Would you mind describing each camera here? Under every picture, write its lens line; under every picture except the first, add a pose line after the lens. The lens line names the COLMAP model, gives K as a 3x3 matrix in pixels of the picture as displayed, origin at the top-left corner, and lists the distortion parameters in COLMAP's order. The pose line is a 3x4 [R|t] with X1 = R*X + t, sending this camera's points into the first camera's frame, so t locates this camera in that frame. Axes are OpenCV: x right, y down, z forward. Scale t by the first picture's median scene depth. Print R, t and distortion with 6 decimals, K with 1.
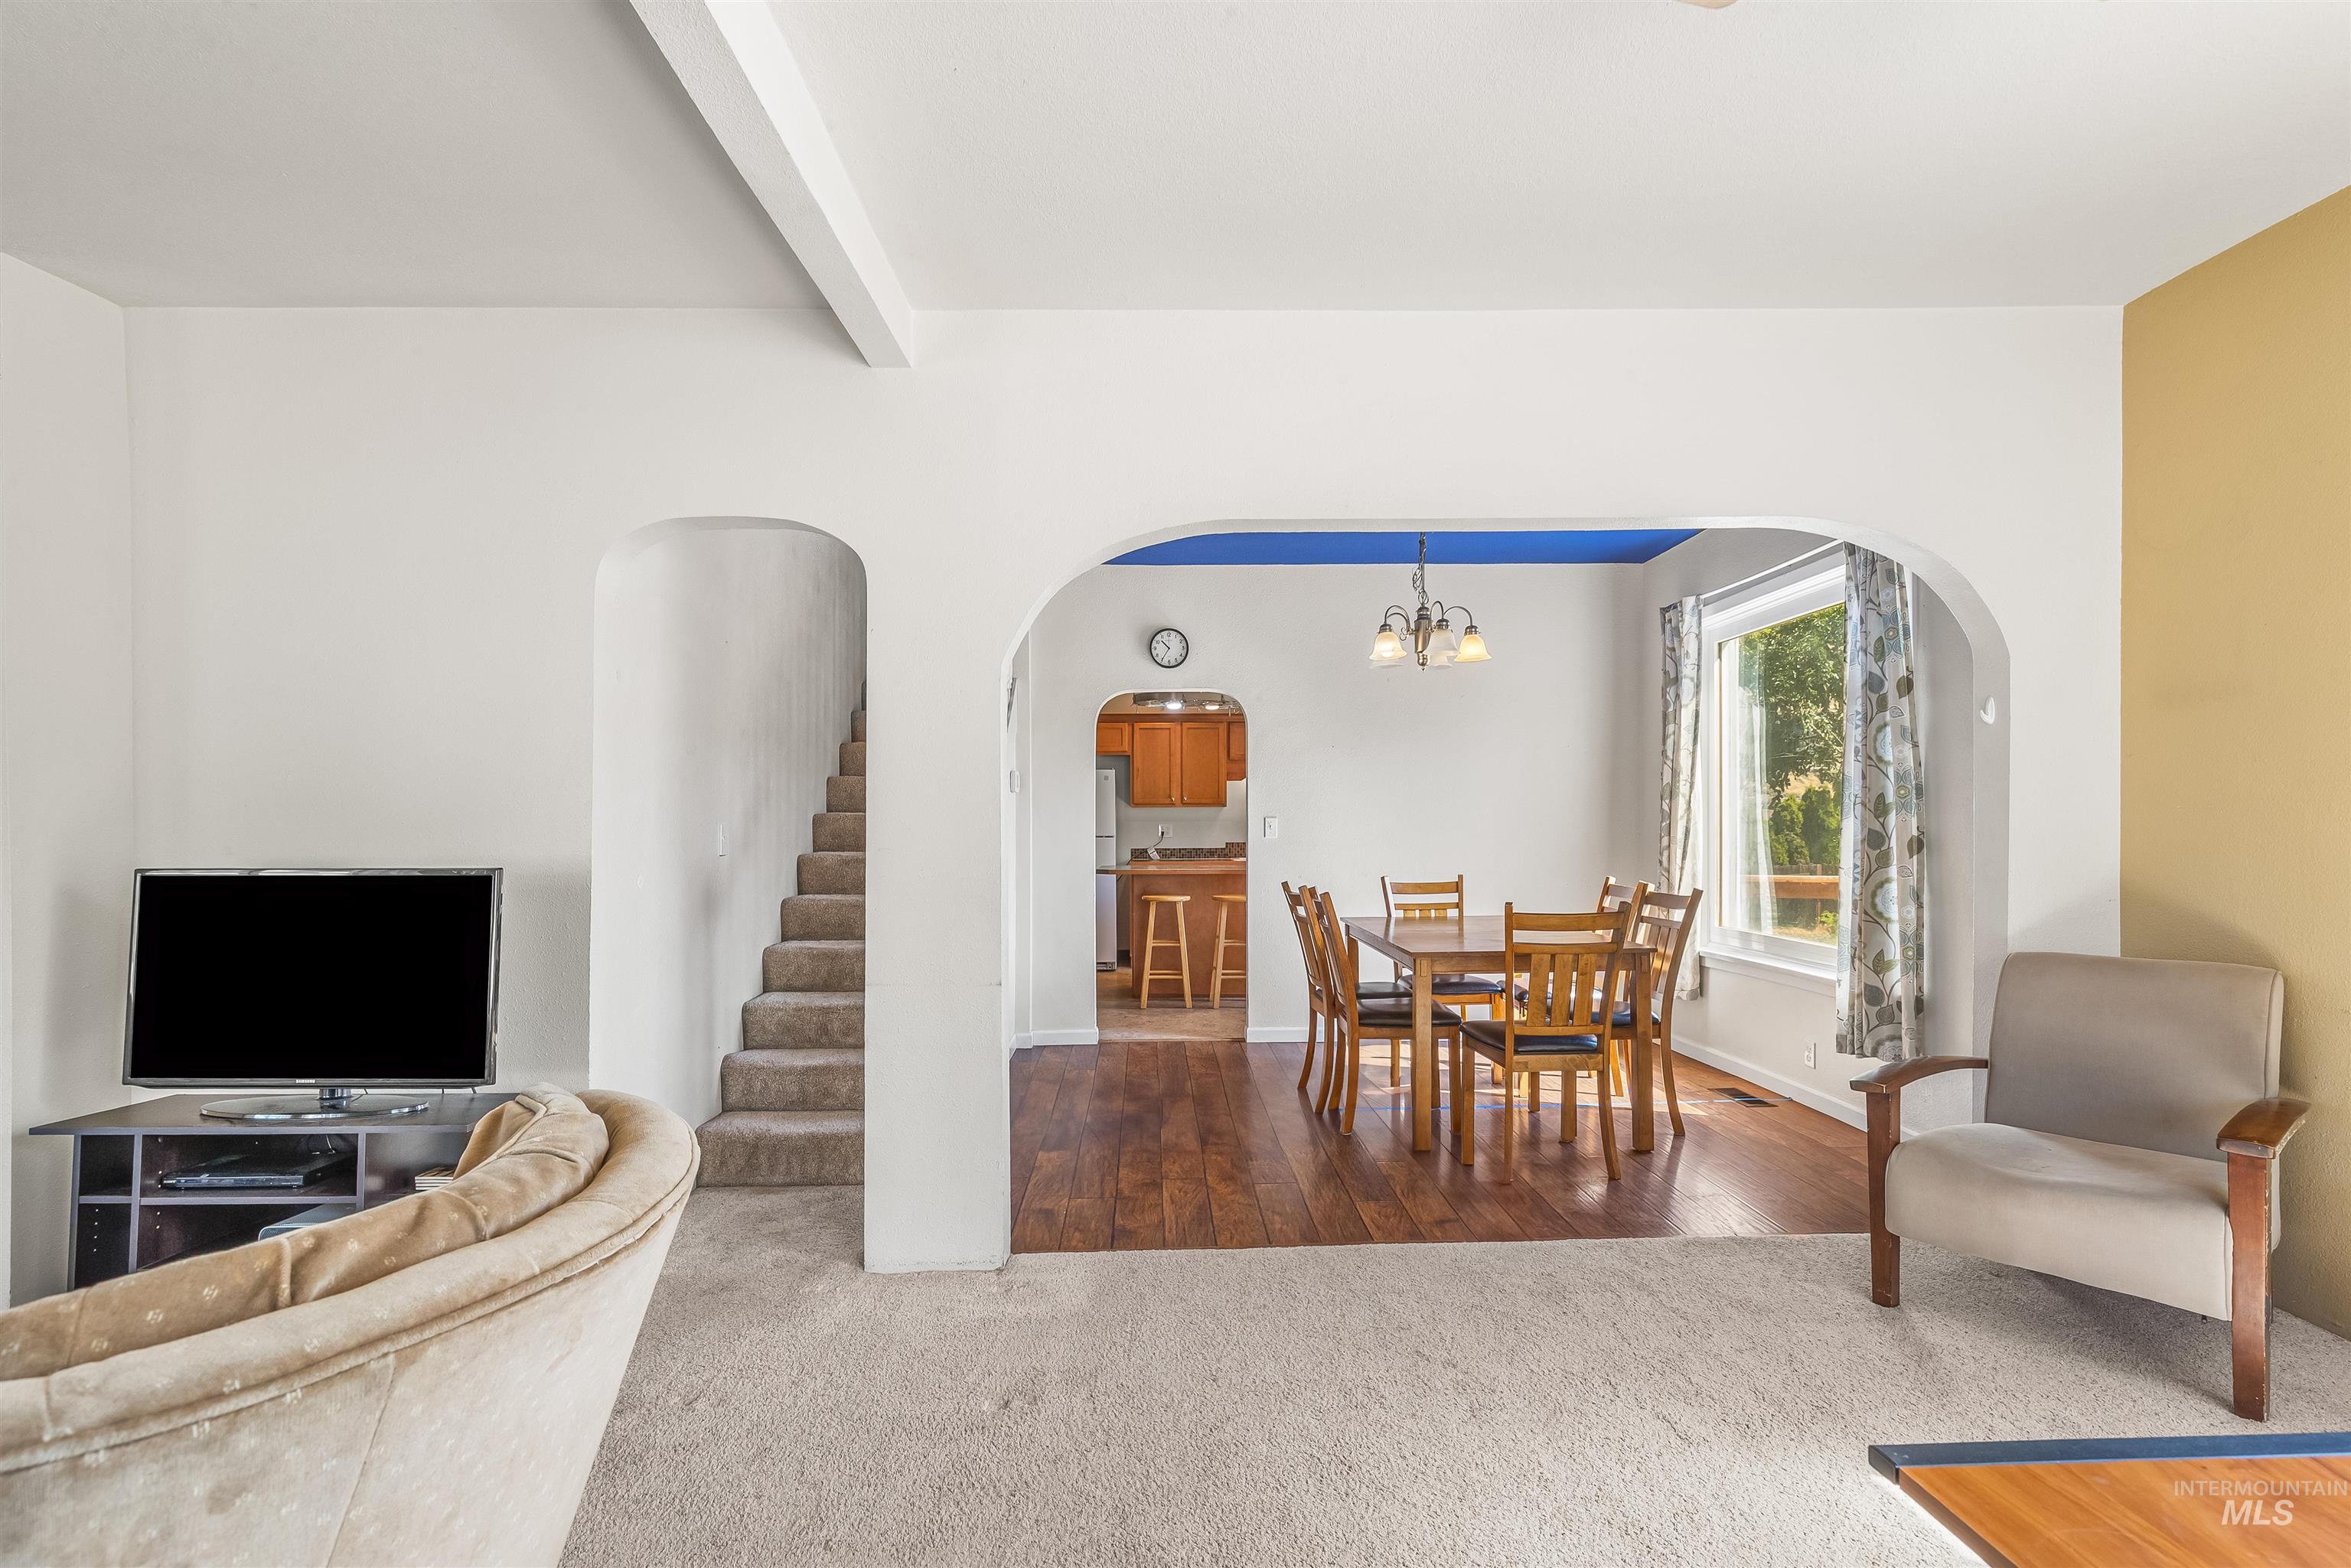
lens RADIAL K [[1106.0, 0, 1181.3], [0, 1106.0, 827.2], [0, 0, 1]] dist [-0.001051, -0.000650]
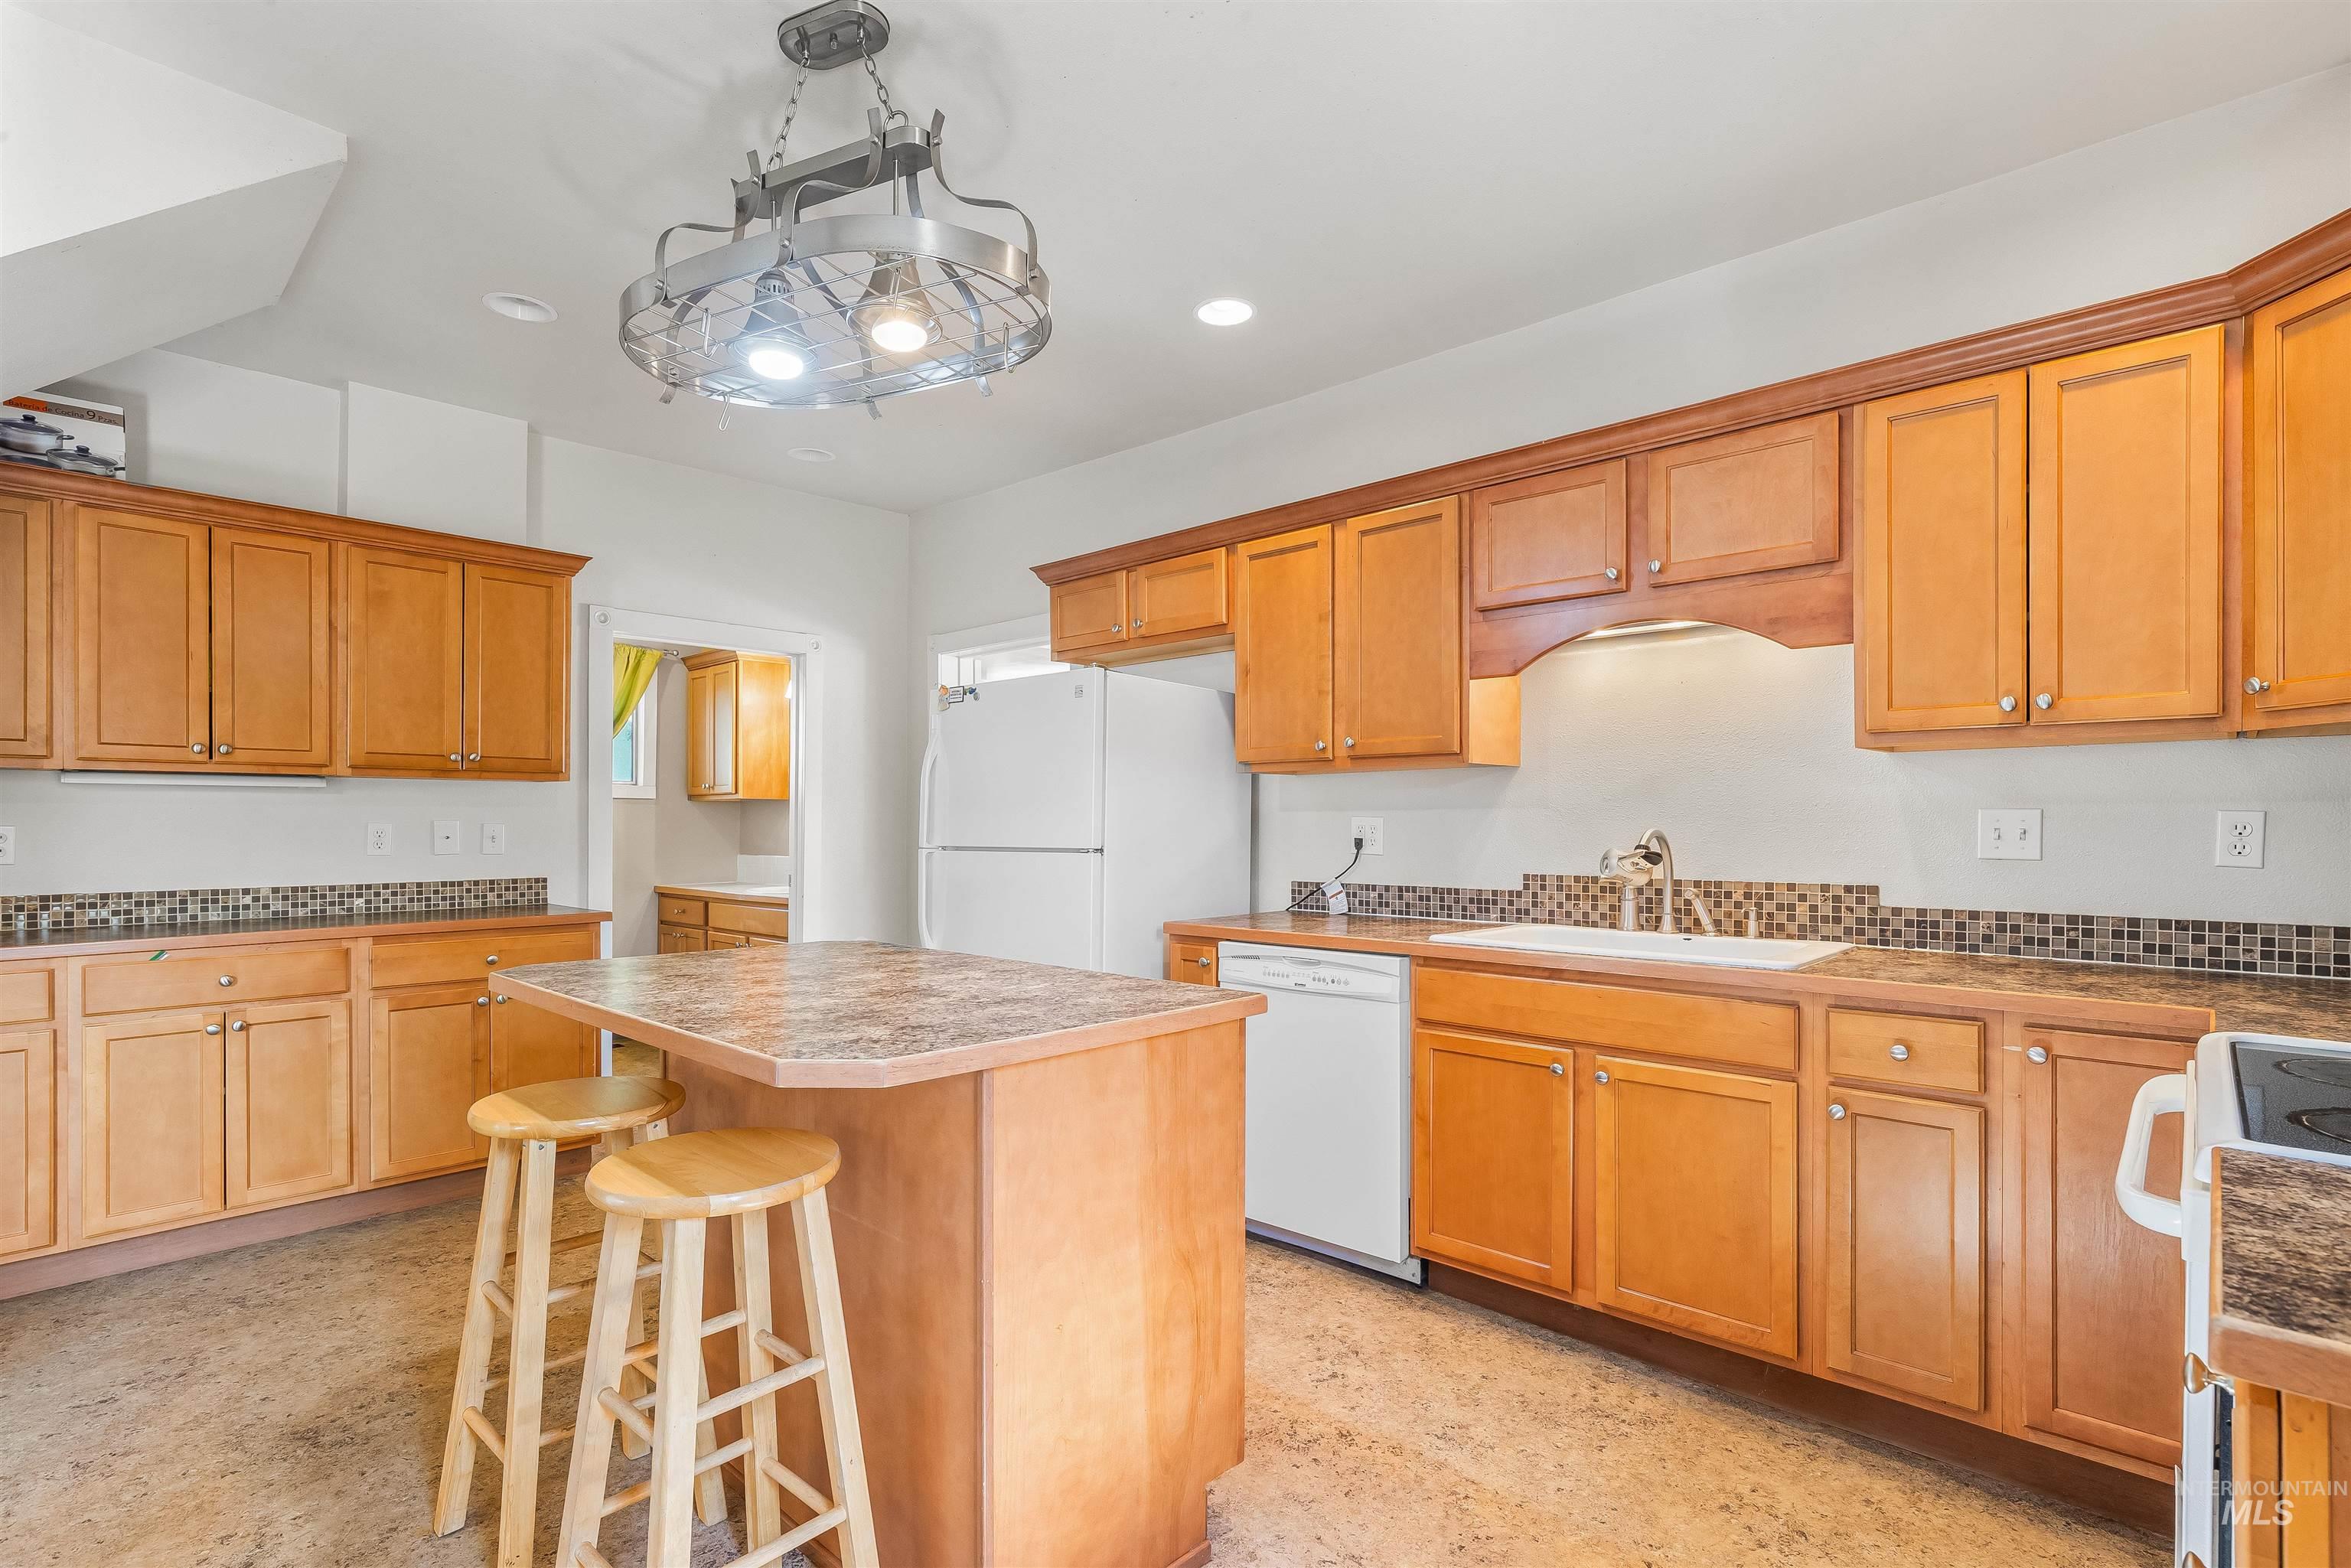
lens RADIAL K [[1106.0, 0, 1181.3], [0, 1106.0, 827.2], [0, 0, 1]] dist [-0.001051, -0.000650]
pose [[0.713701, 0.006249, -0.700422, 0.345204], [-0.004695, 0.999980, 0.004137, -0.001439], [0.700435, 0.000336, 0.713717, 1.221332]]
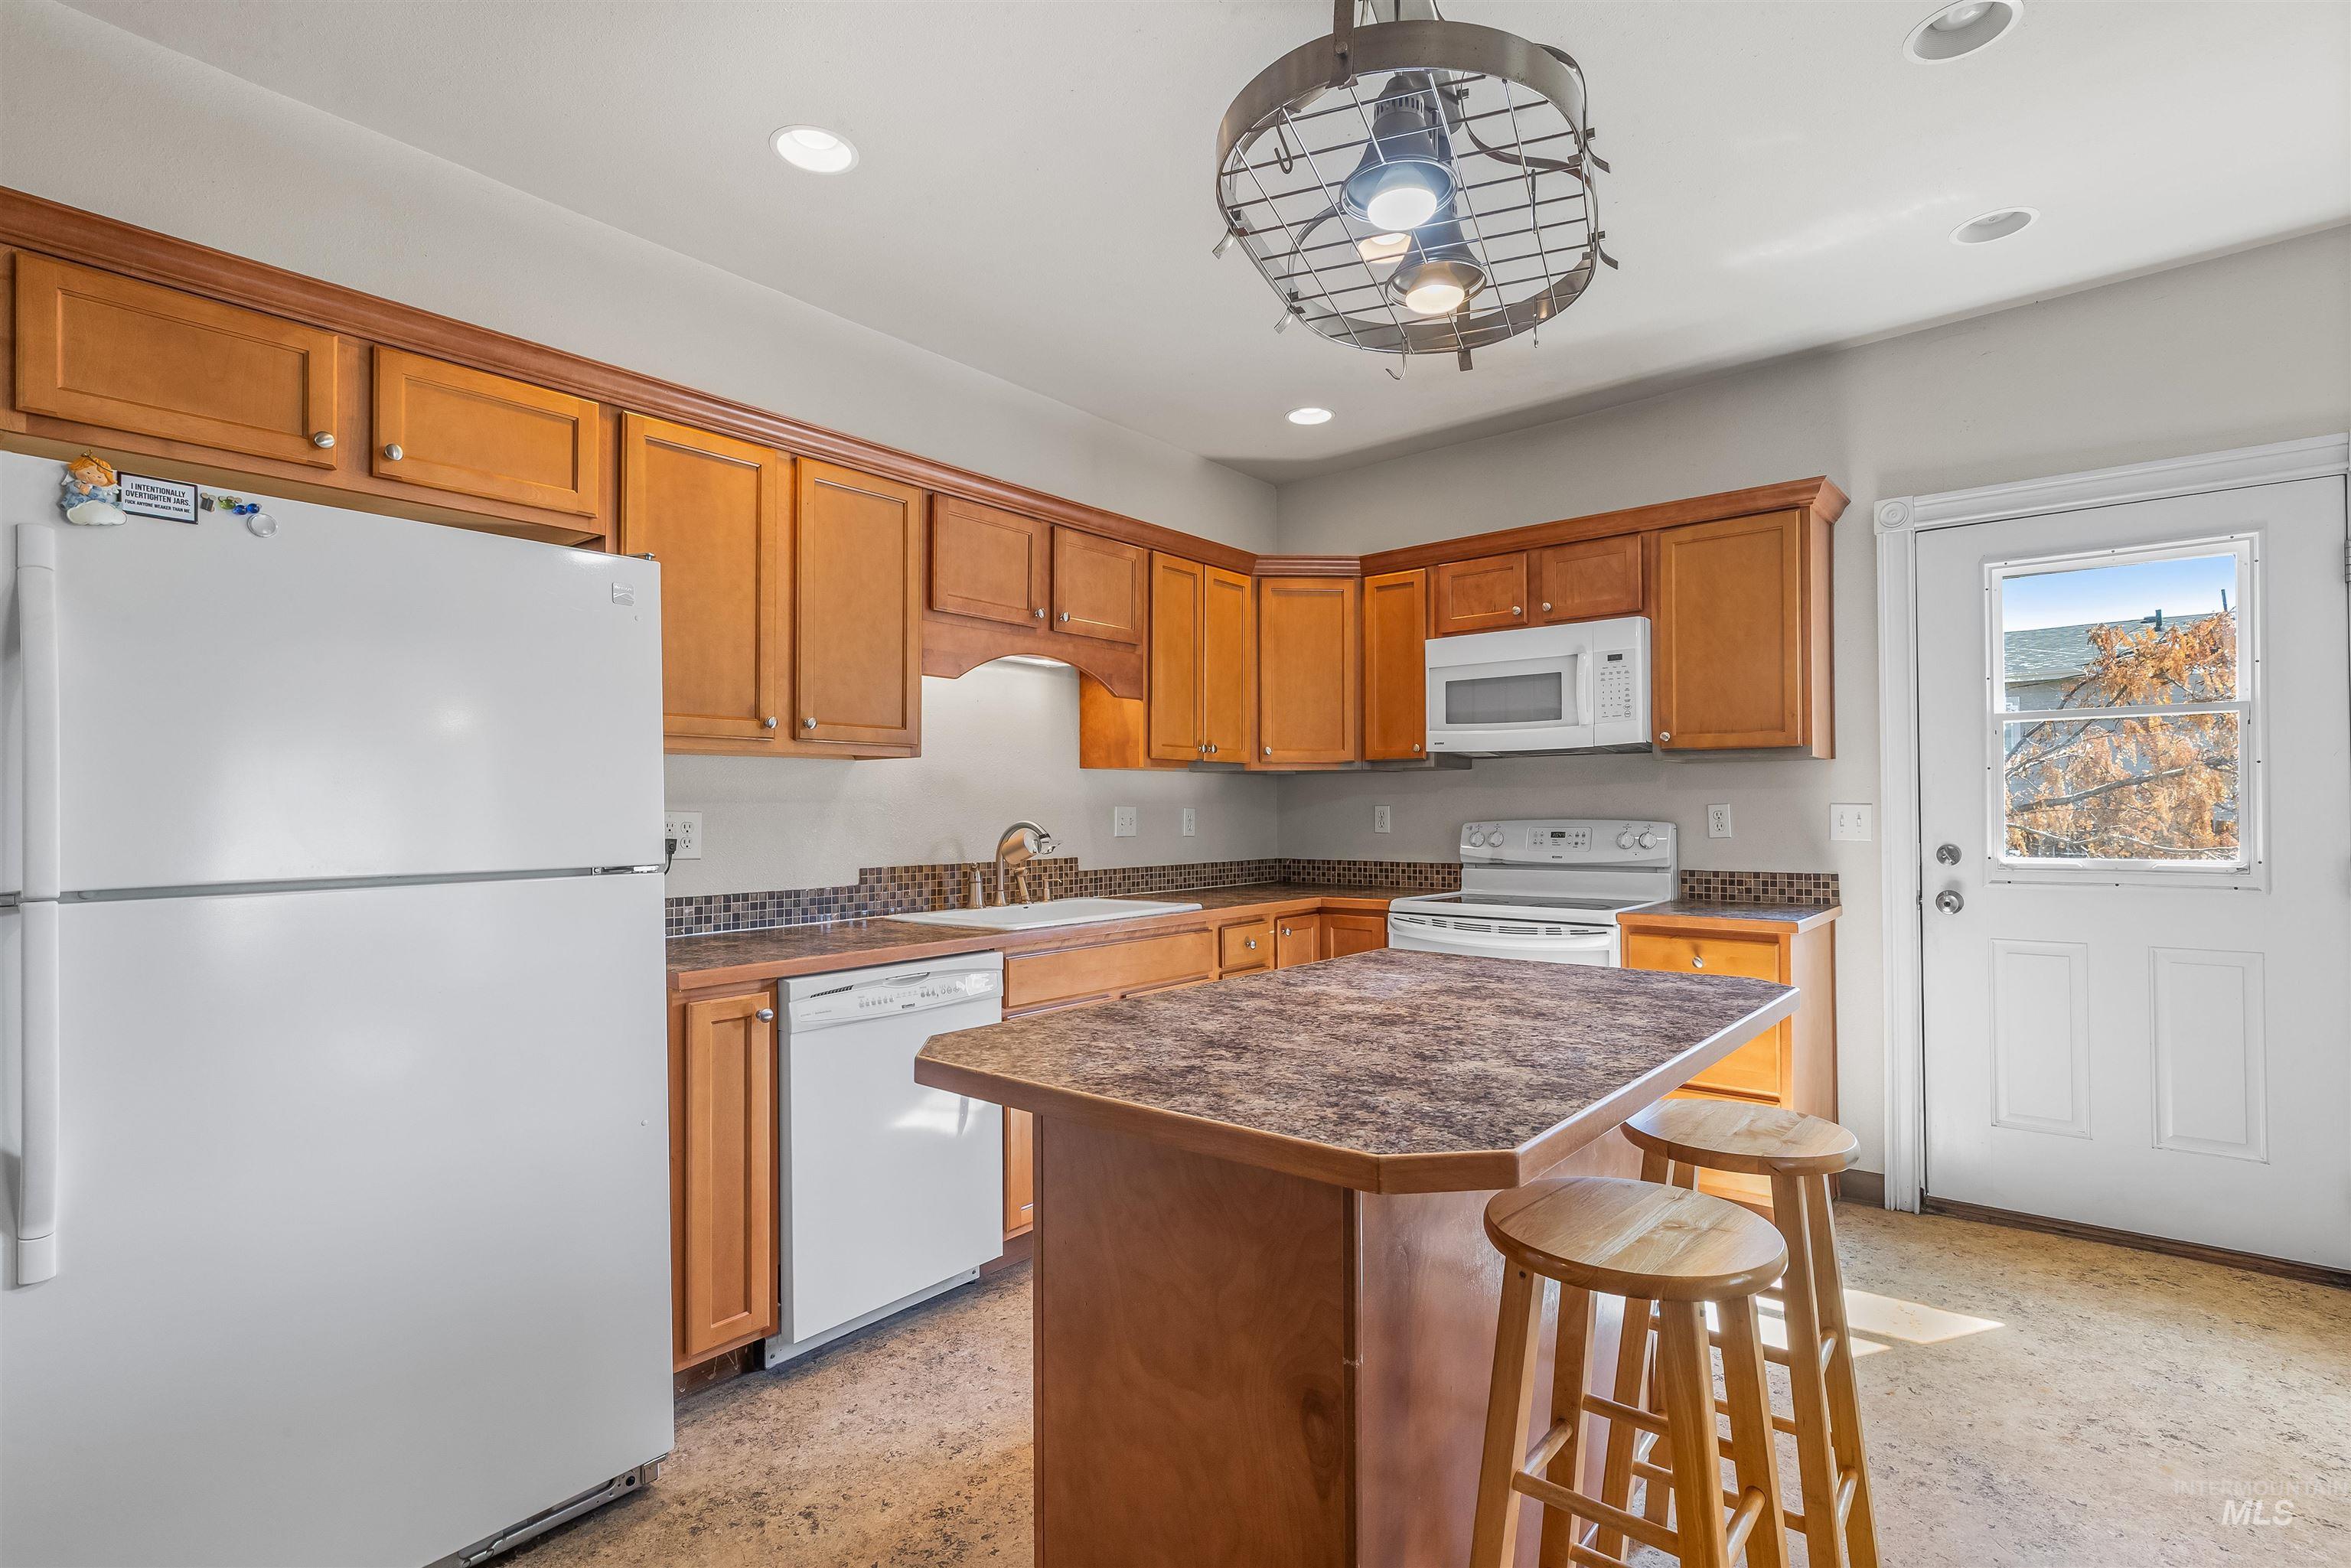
lens RADIAL K [[1113.6, 0, 1181.5], [0, 1113.6, 800.5], [0, 0, 1]] dist [0.000154, 0.000109]
pose [[0.659347, 0.006554, 0.751810, -0.253523], [0.005251, 0.999897, -0.013322, -0.002348], [-0.751820, 0.012732, 0.659245, 1.248813]]
